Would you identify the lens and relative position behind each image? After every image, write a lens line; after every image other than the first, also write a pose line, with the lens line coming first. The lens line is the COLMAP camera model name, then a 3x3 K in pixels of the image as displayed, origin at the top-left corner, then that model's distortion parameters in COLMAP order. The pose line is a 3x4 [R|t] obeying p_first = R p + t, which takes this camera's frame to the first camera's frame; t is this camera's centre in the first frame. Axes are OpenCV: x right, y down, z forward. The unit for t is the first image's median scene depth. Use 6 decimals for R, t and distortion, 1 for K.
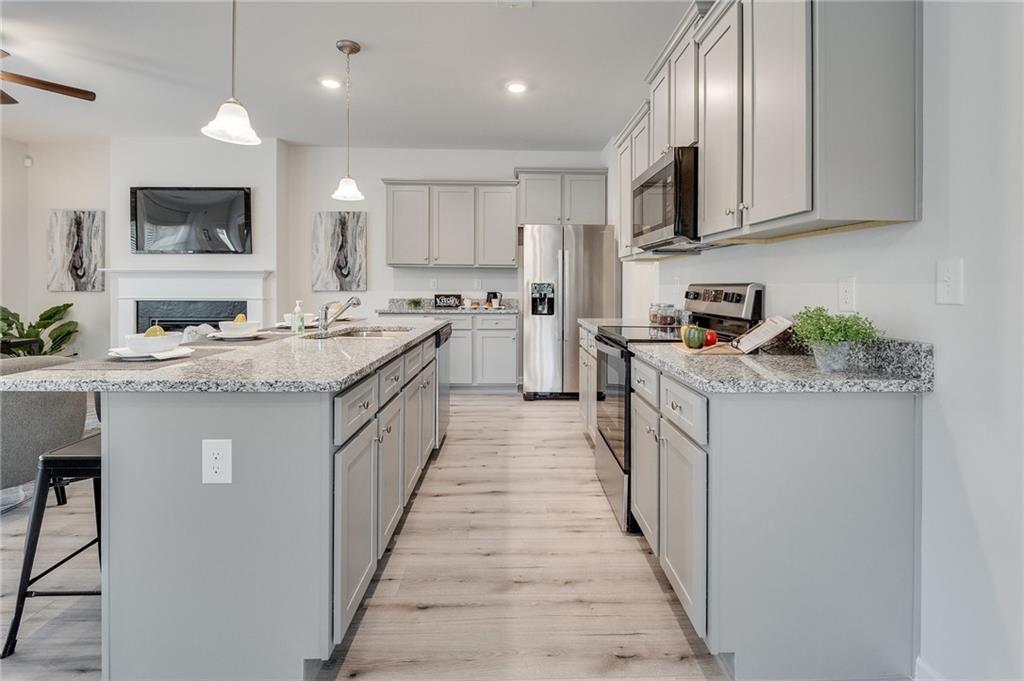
lens RADIAL K [[477.7, 0, 527.1], [0, 477.7, 290.8], [0, 0, 1]] dist [-0.001369, -0.000149]
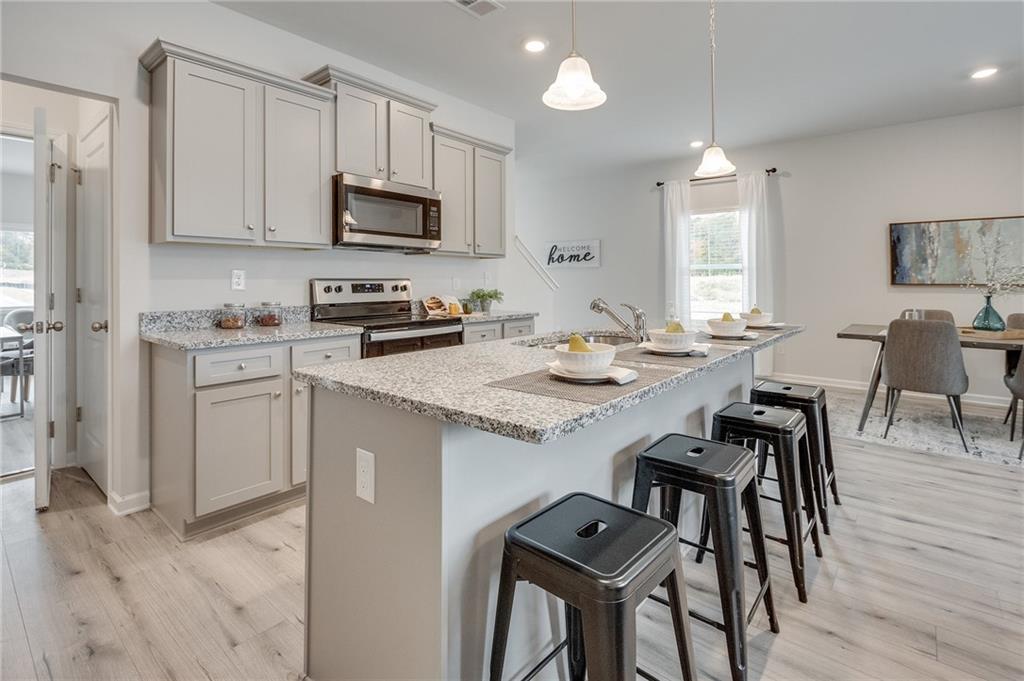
lens RADIAL K [[487.9, 0, 517.0], [0, 487.9, 279.3], [0, 0, 1]] dist [-0.002253, 0.000030]
pose [[-0.744333, -0.005861, 0.667783, -0.414414], [0.003583, 0.999912, 0.012770, -0.014995], [-0.667799, 0.011898, -0.744247, 0.895376]]
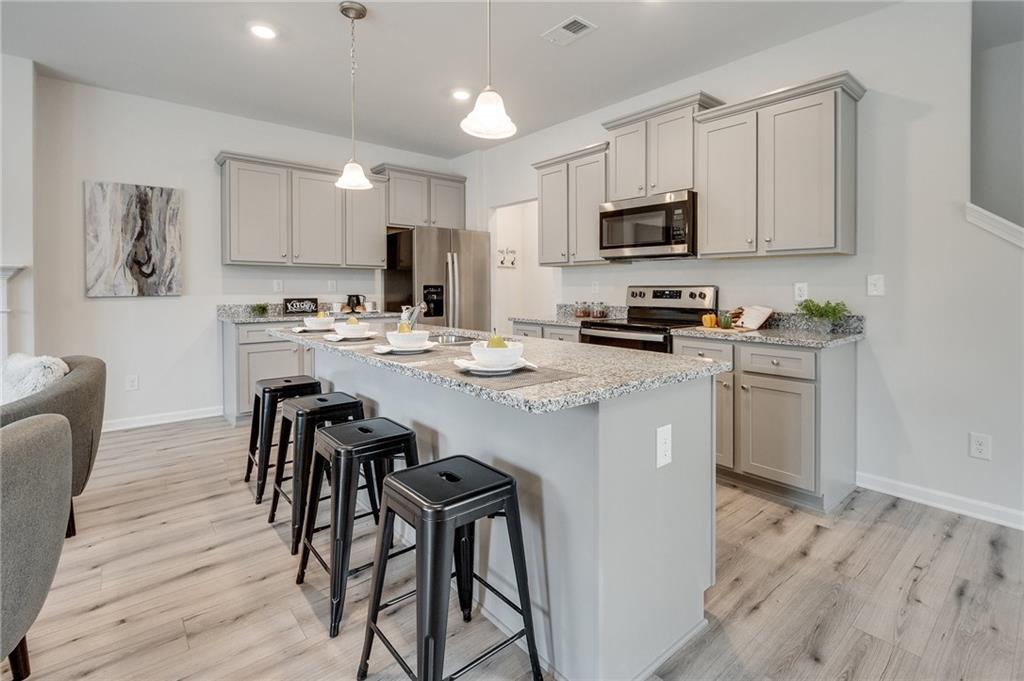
lens RADIAL K [[477.7, 0, 527.1], [0, 477.7, 290.8], [0, 0, 1]] dist [-0.001369, -0.000149]
pose [[0.778268, -0.008928, 0.627869, -0.425545], [0.009933, 0.999949, 0.001907, -0.003692], [-0.627853, 0.004753, 0.778317, 0.085736]]
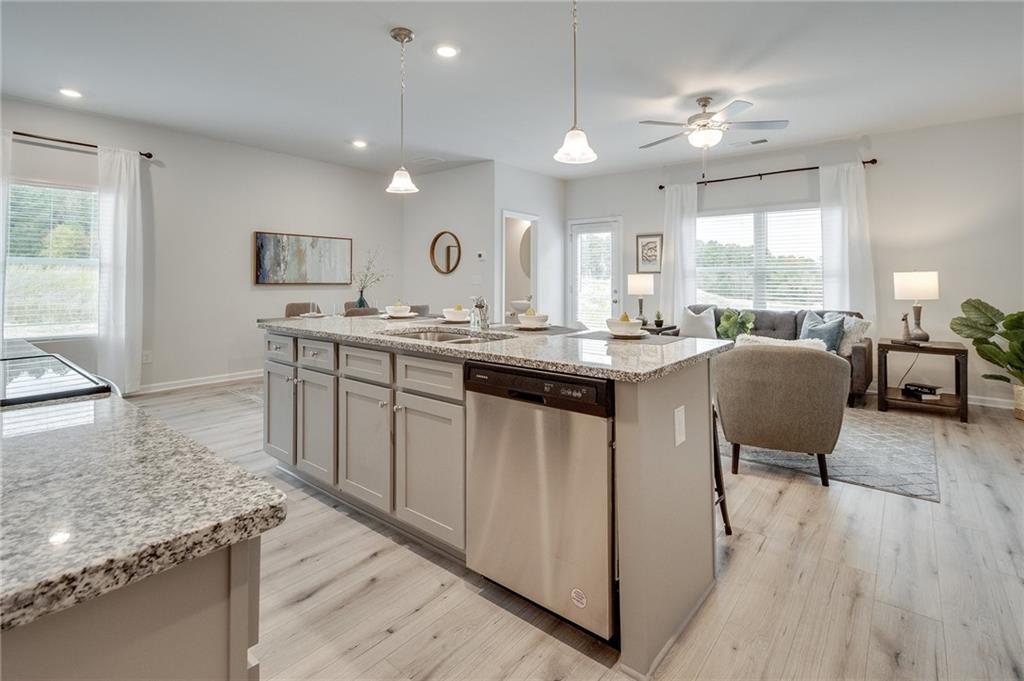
lens RADIAL K [[478.1, 0, 522.8], [0, 478.1, 267.5], [0, 0, 1]] dist [0.000674, -0.001580]
pose [[-0.649152, -0.029726, -0.760078, 0.133733], [-0.016537, 0.999551, -0.024968, -0.009993], [0.760479, -0.003638, -0.649352, 0.872987]]
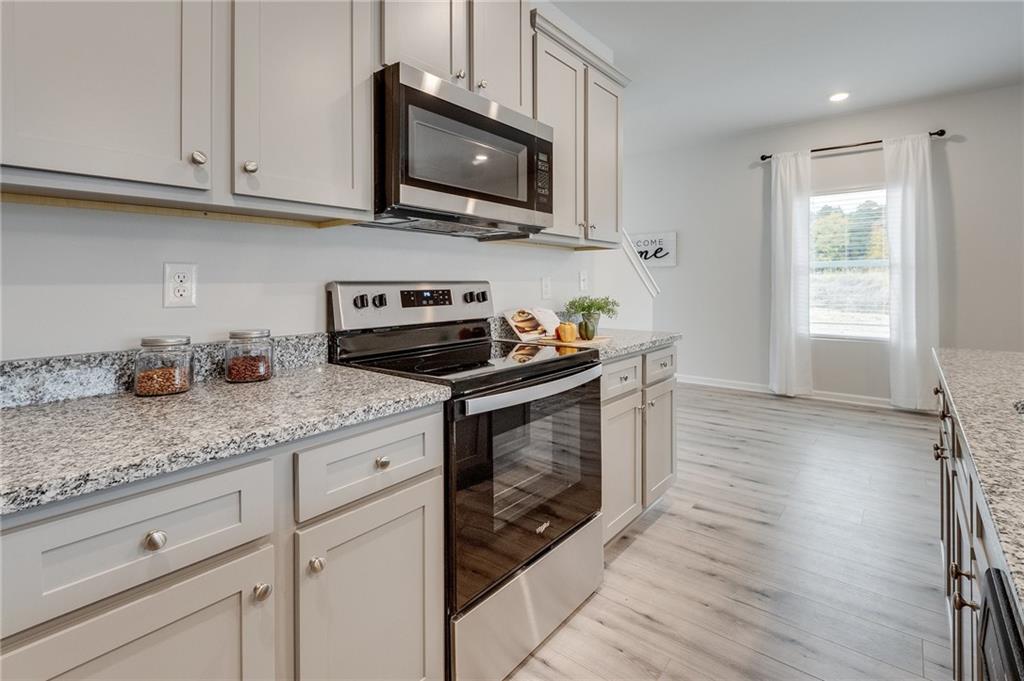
lens RADIAL K [[487.9, 0, 517.0], [0, 487.9, 279.3], [0, 0, 1]] dist [-0.002253, 0.000030]
pose [[-0.752913, 0.001725, 0.658118, -0.105978], [0.008325, 0.999942, 0.006902, -0.011414], [-0.658068, 0.010675, -0.752883, 0.767720]]
